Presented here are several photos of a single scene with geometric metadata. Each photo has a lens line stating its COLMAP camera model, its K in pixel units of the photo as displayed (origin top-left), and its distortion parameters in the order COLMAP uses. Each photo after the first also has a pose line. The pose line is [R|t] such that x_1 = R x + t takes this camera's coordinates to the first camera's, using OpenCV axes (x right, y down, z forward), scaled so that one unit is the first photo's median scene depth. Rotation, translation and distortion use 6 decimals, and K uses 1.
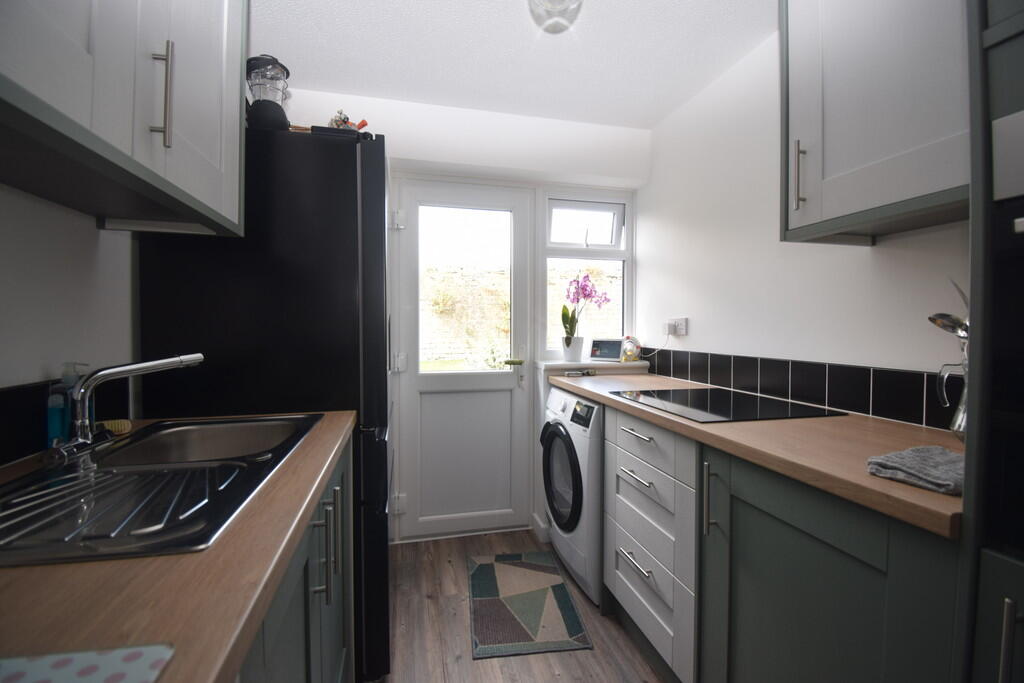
lens RADIAL K [[440.1, 0, 522.1], [0, 440.1, 334.8], [0, 0, 1]] dist [0.019226, -0.025307]
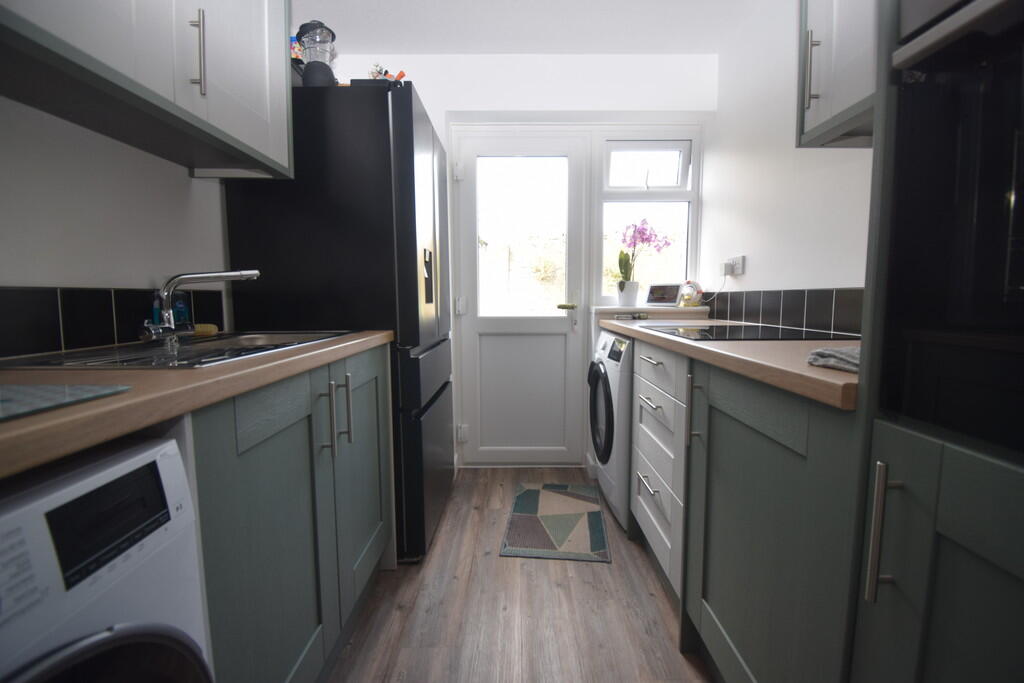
lens RADIAL K [[440.1, 0, 522.1], [0, 440.1, 334.8], [0, 0, 1]] dist [0.019226, -0.025307]
pose [[0.973195, 0.014632, -0.229516, 0.156881], [0.002246, 0.997322, 0.073107, 0.070364], [0.229971, -0.071663, 0.970555, -0.034641]]
